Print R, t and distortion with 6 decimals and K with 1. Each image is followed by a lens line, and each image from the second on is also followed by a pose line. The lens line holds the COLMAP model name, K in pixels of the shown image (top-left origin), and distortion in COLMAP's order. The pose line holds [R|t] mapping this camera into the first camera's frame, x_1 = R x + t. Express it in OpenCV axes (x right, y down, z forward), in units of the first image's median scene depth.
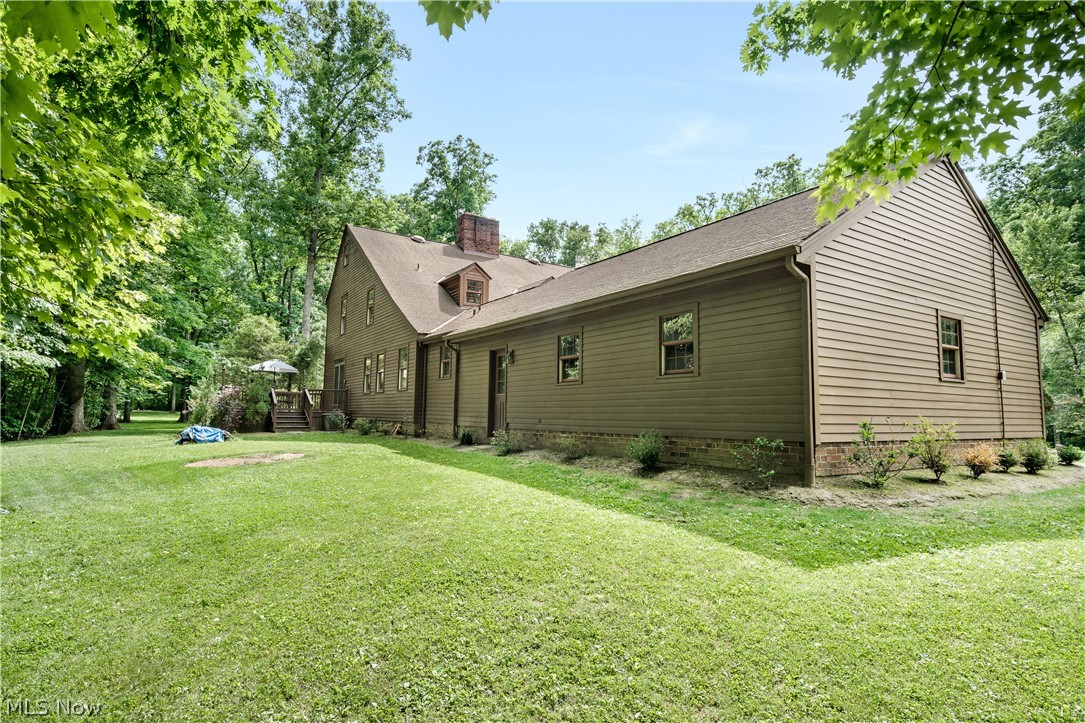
lens RADIAL K [[578.5, 0, 542.5], [0, 578.5, 361.5], [0, 0, 1]] dist [0.004295, 0.000984]
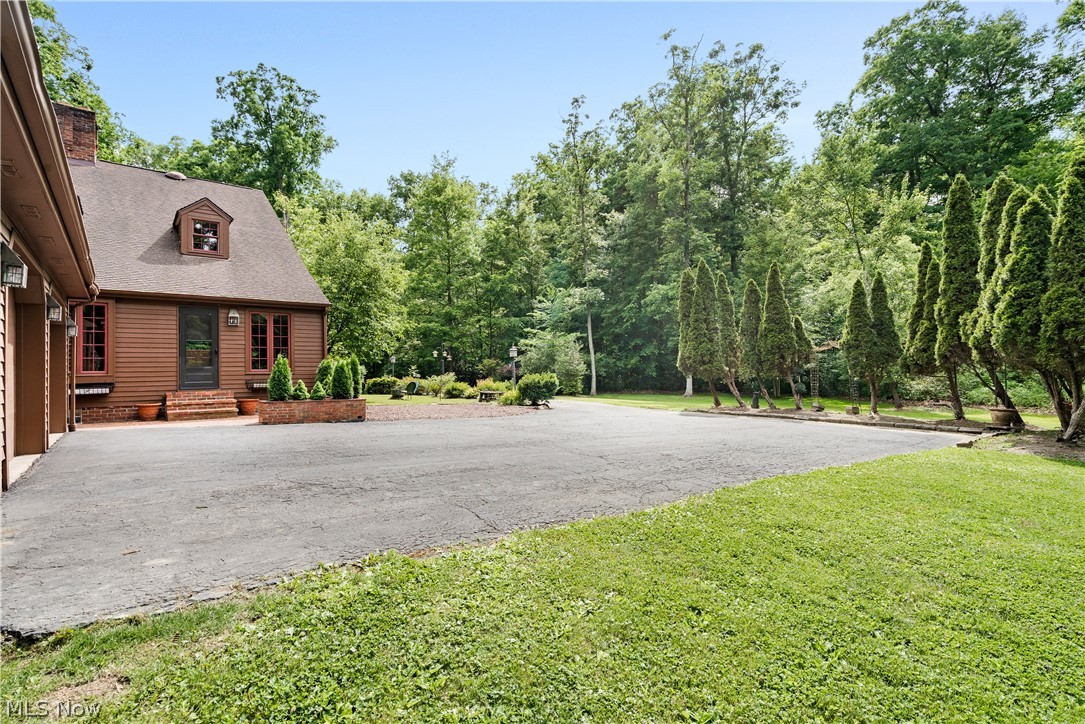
lens RADIAL K [[517.1, 0, 542.5], [0, 517.1, 362.0], [0, 0, 1]] dist [-0.001740, -0.000254]
pose [[0.993029, -0.036909, 0.111943, 0.167245], [0.027856, 0.996294, 0.081382, 0.007684], [-0.114532, -0.077697, 0.990377, 0.136208]]
